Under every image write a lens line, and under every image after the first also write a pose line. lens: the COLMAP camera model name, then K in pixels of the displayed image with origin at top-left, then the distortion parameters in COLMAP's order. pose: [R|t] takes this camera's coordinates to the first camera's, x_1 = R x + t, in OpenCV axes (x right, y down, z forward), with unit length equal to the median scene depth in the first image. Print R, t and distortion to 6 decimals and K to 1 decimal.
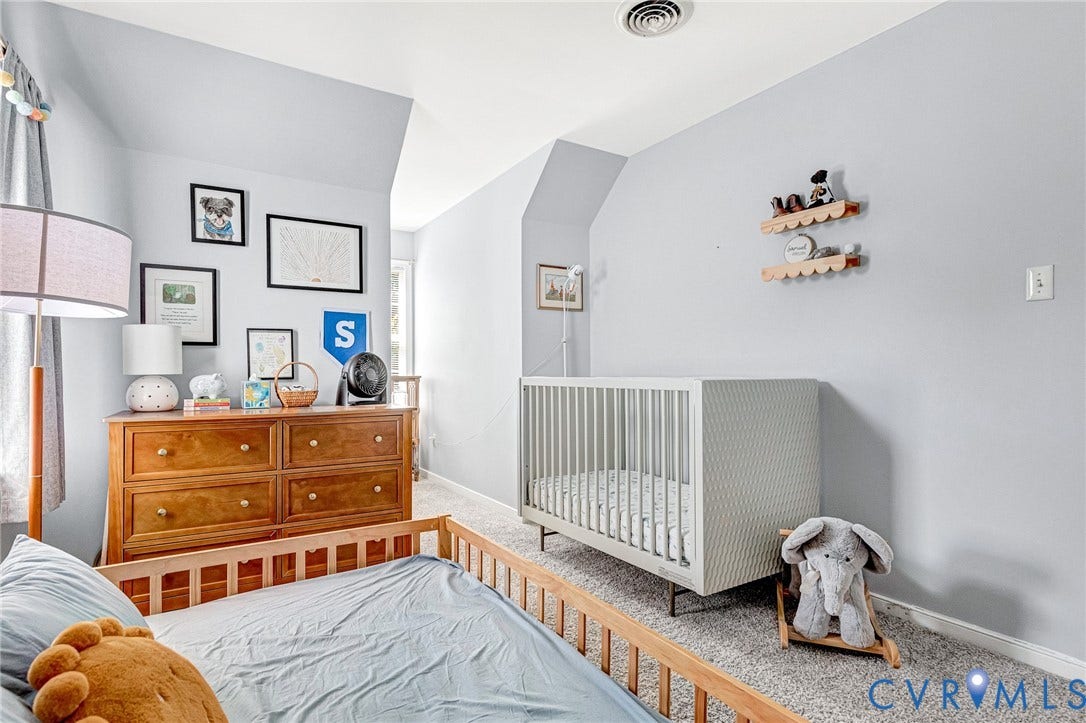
lens RADIAL K [[559.6, 0, 543.8], [0, 559.6, 353.7], [0, 0, 1]] dist [-0.000260, -0.000442]
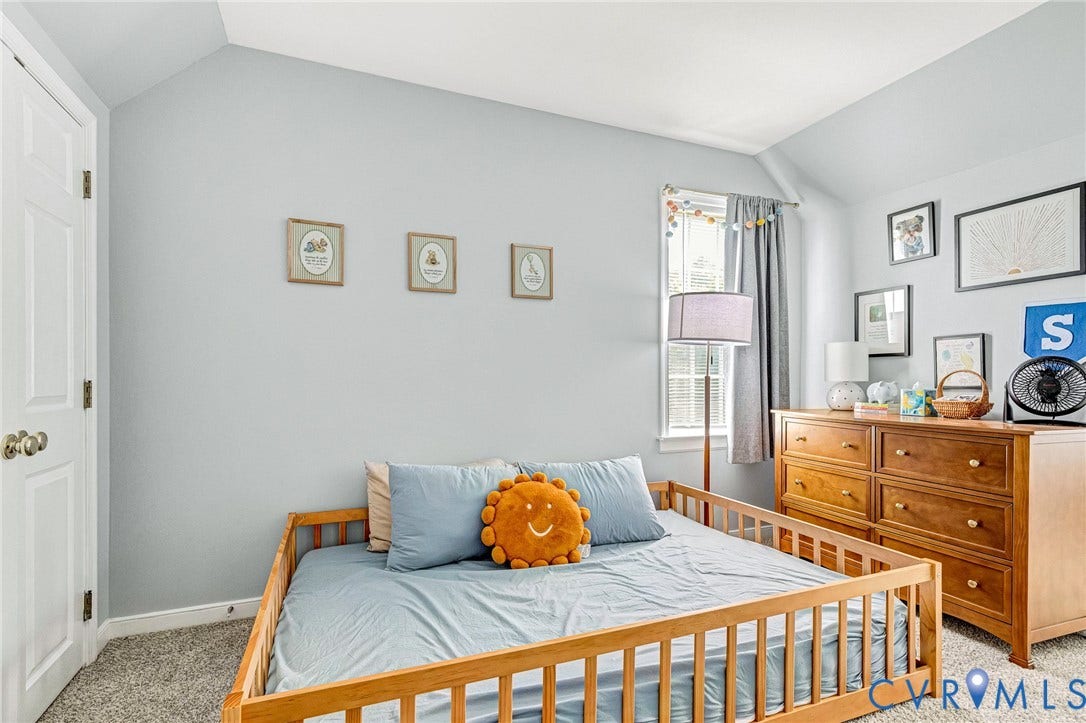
lens RADIAL K [[516.5, 0, 543.7], [0, 516.5, 364.9], [0, 0, 1]] dist [0.015229, -0.001195]
pose [[-0.169006, -0.019435, -0.985423, 0.523950], [0.027415, 0.999326, -0.024411, 0.008510], [0.985234, -0.031141, -0.168359, 0.470333]]
